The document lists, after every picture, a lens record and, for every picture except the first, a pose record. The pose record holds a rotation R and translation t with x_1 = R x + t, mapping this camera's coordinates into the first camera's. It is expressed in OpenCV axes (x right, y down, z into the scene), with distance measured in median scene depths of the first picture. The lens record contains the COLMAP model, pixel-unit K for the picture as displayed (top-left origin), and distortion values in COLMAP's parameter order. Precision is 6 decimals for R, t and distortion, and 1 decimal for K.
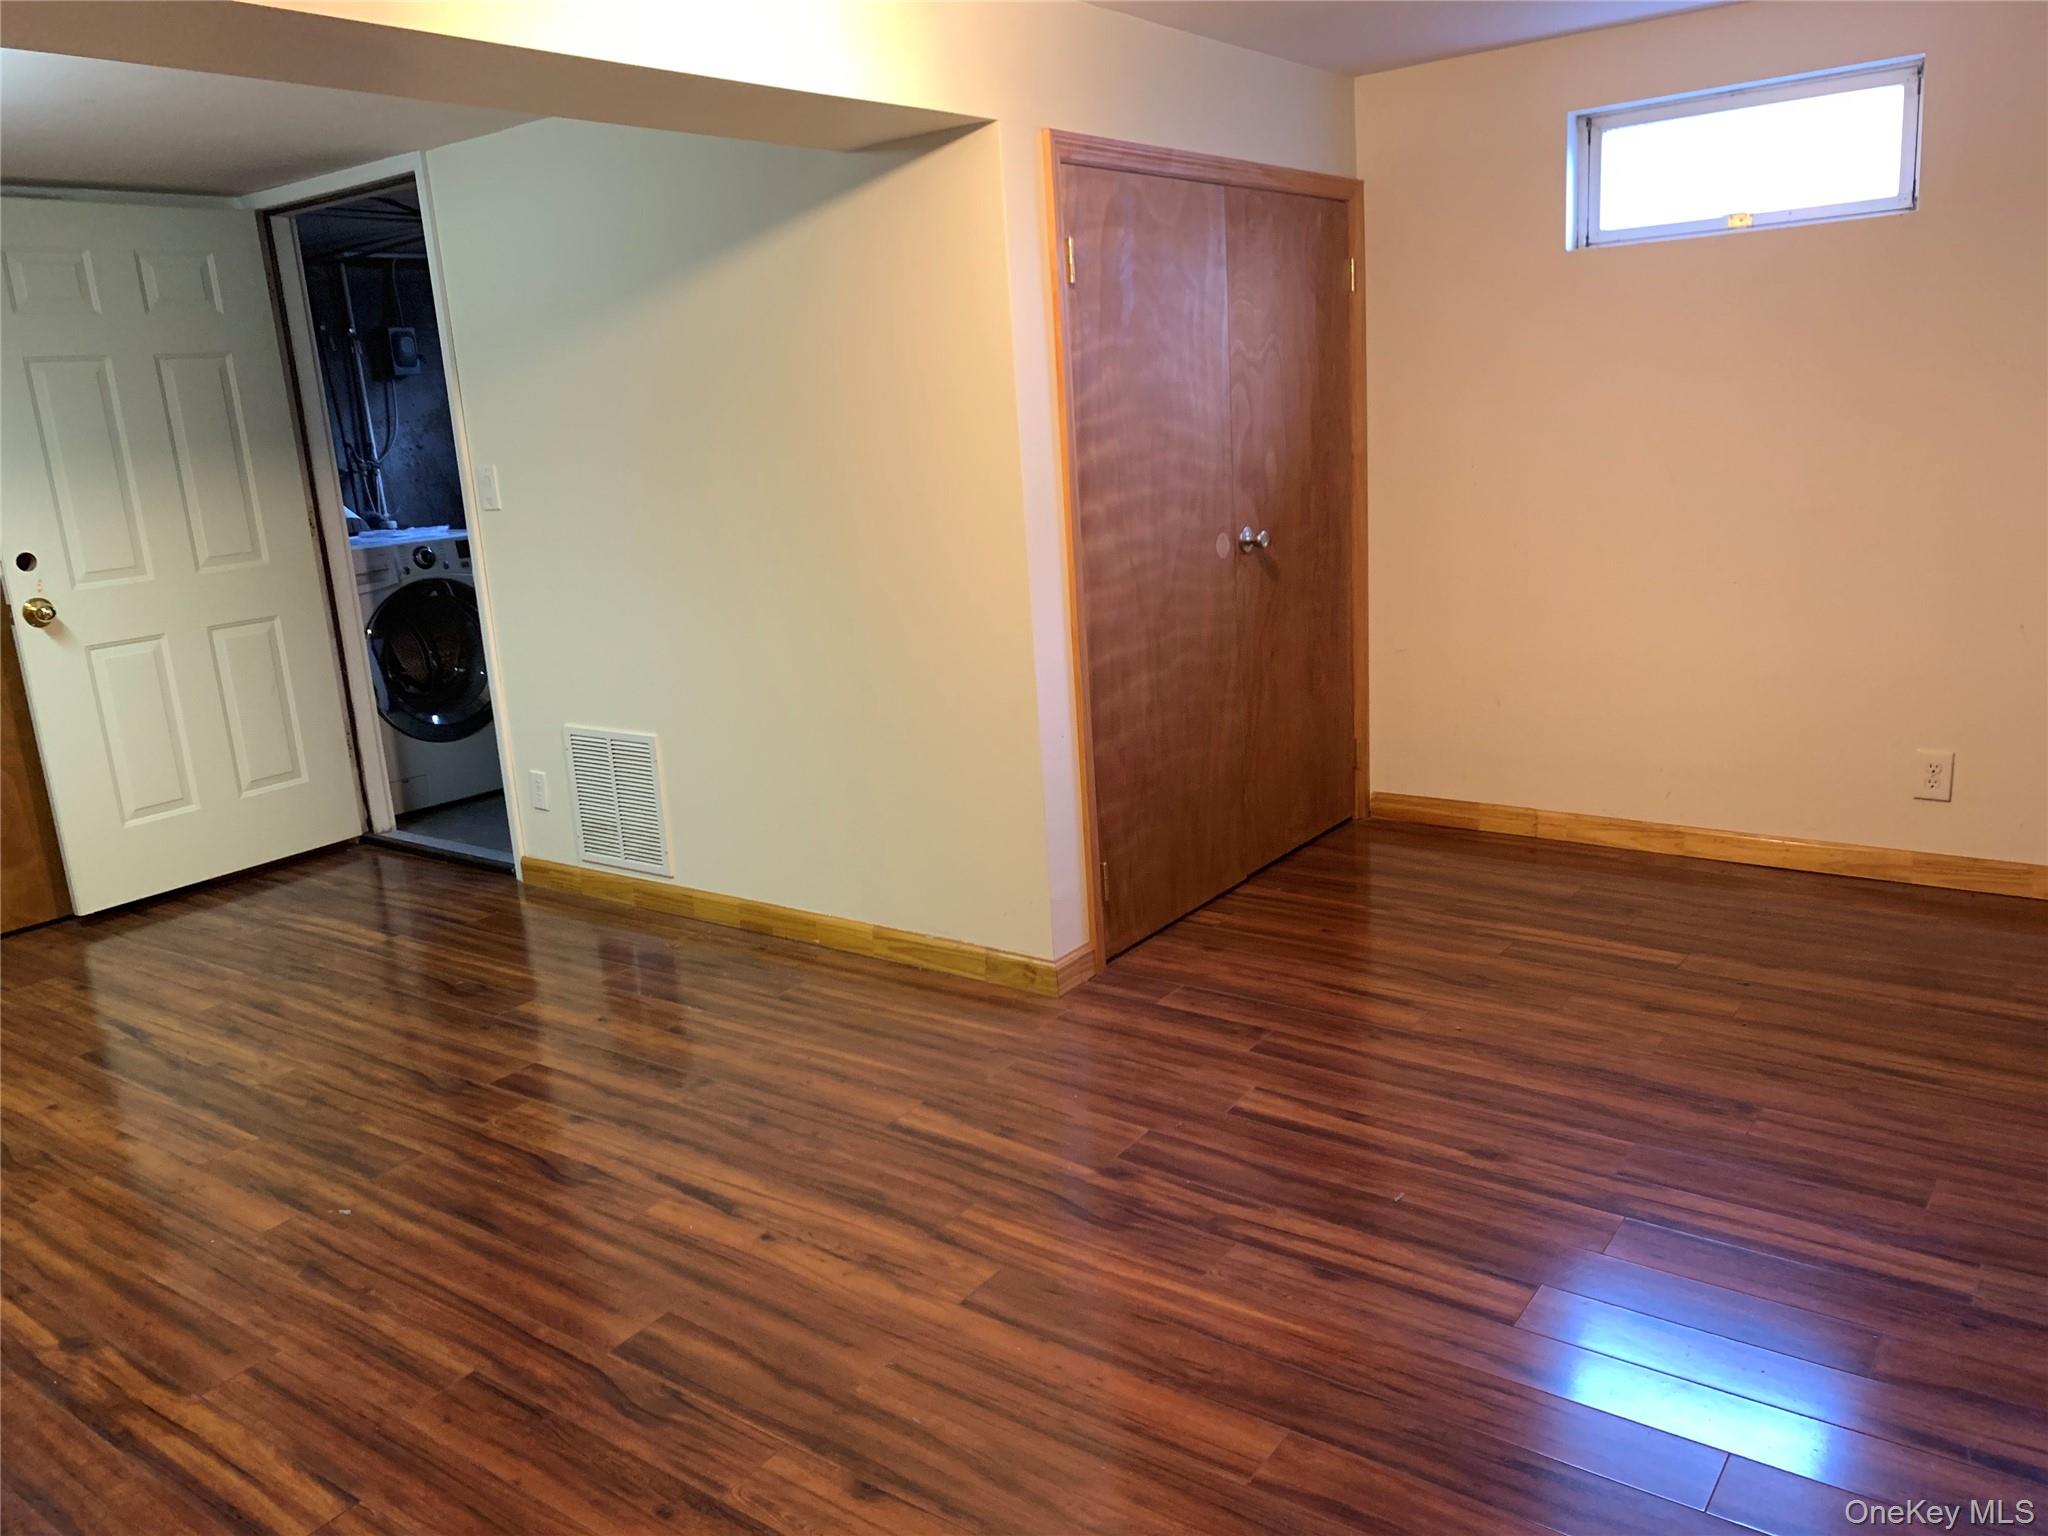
lens RADIAL K [[1577.3, 0, 1019.8], [0, 1577.3, 763.8], [0, 0, 1]] dist [0.058850, -0.060989]
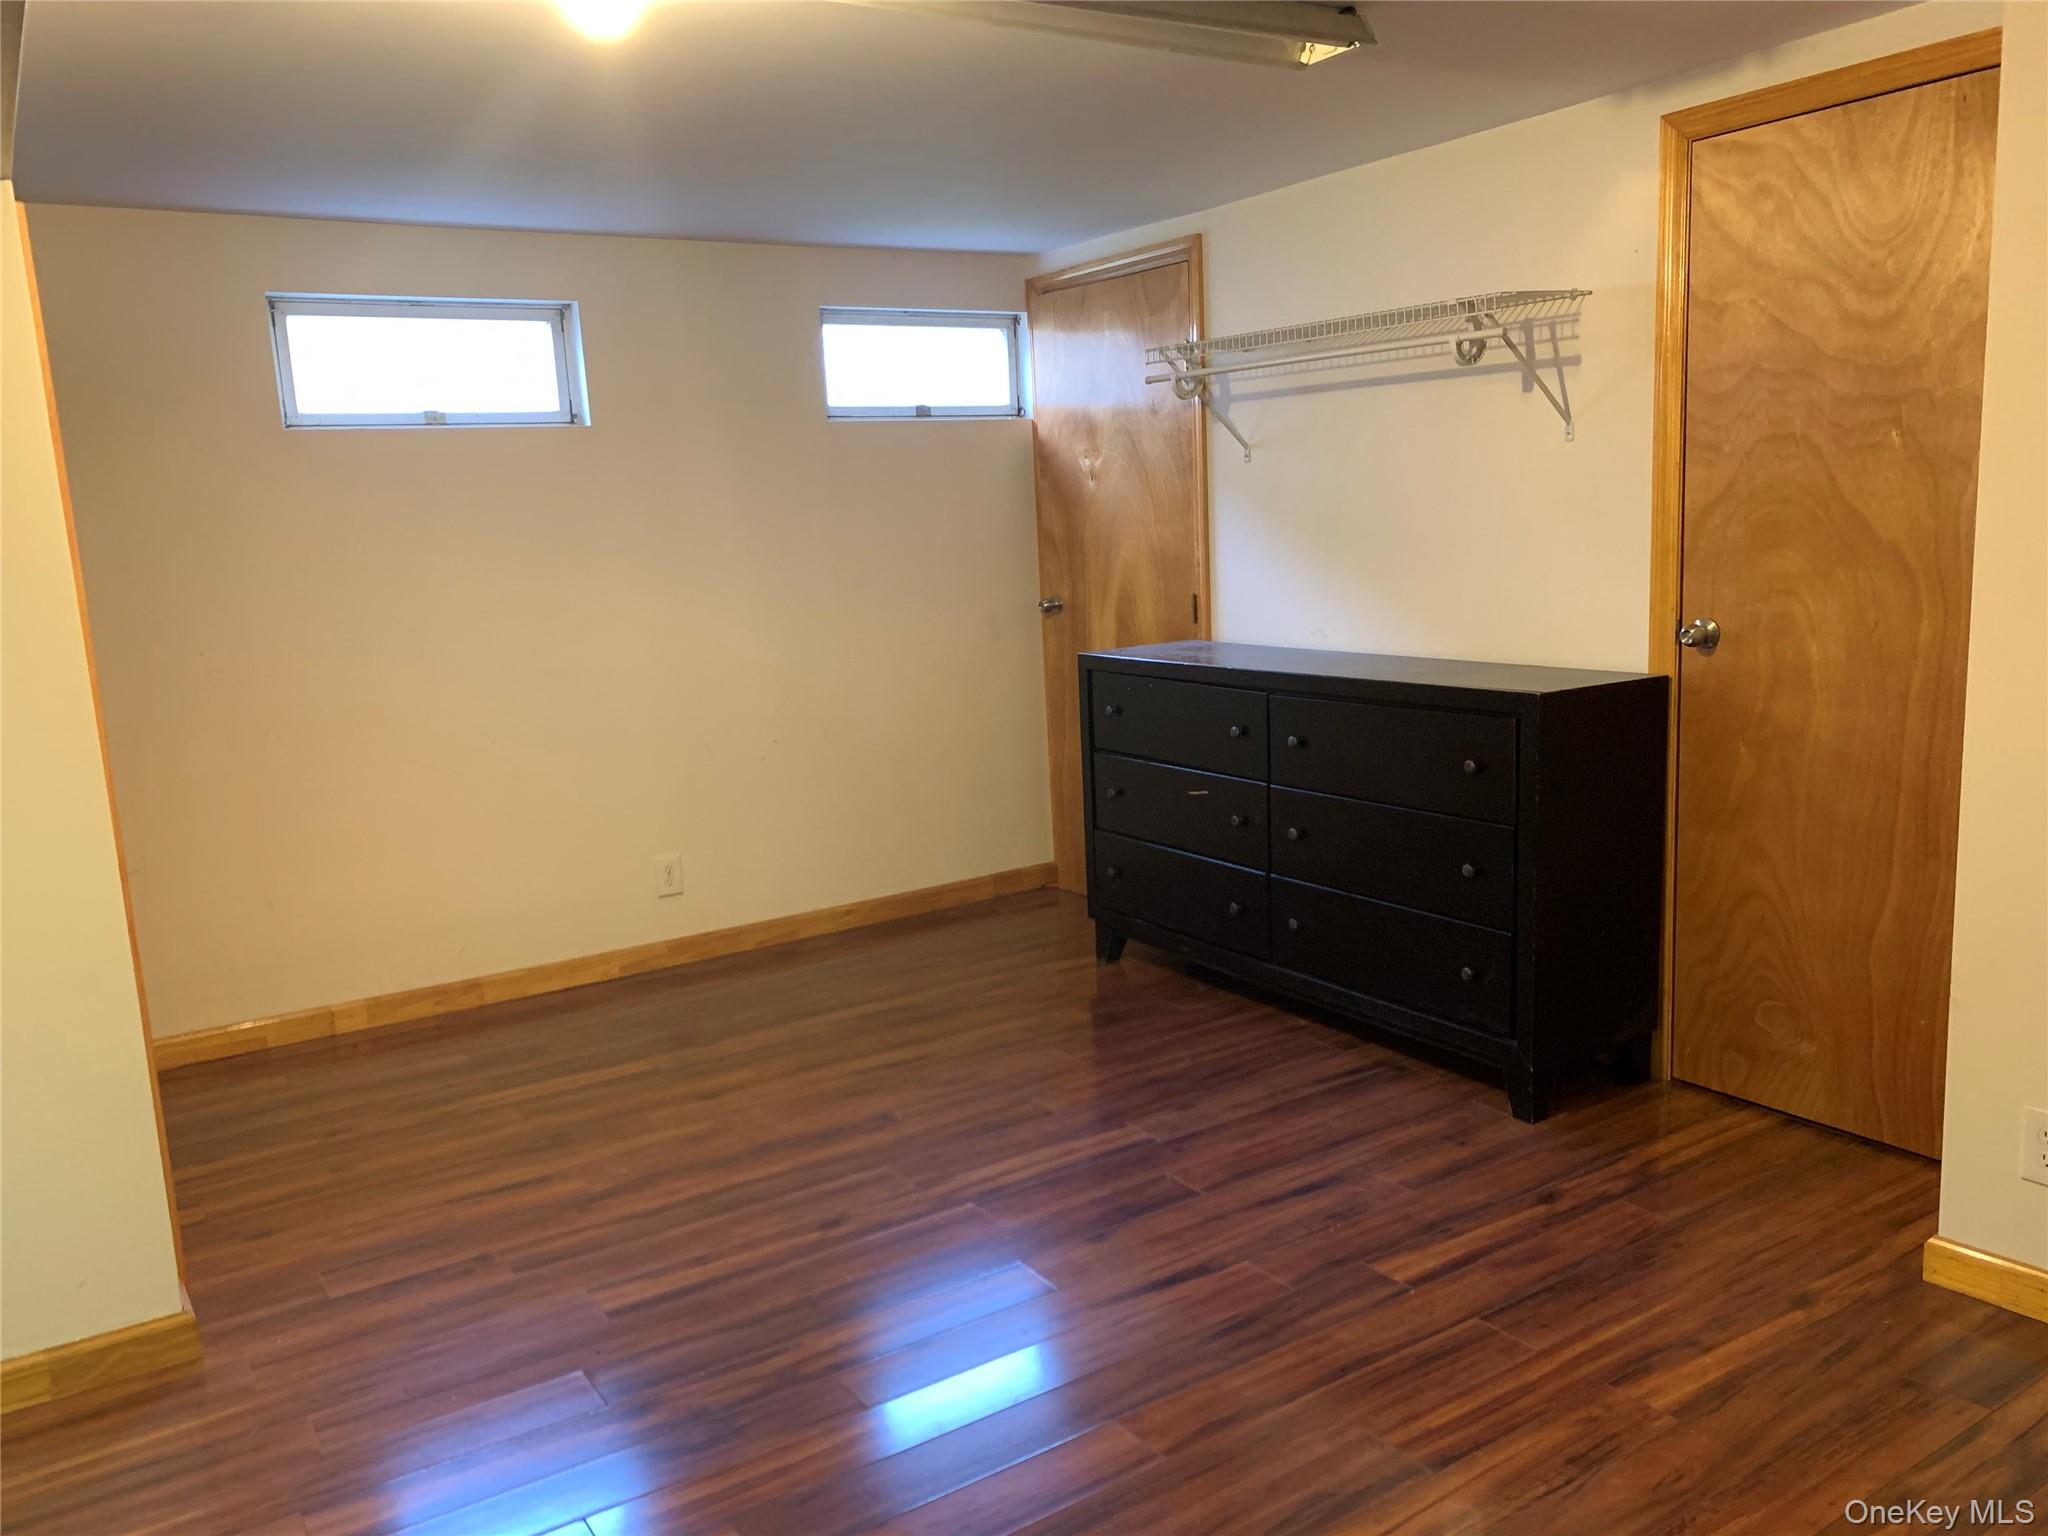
lens RADIAL K [[1577.3, 0, 1020.0], [0, 1577.3, 770.8], [0, 0, 1]] dist [0.058850, -0.060989]
pose [[0.339026, -0.112638, 0.934010, -0.554815], [0.238125, 0.970751, 0.030635, -0.052471], [-0.910142, 0.212025, 0.355932, 0.359276]]
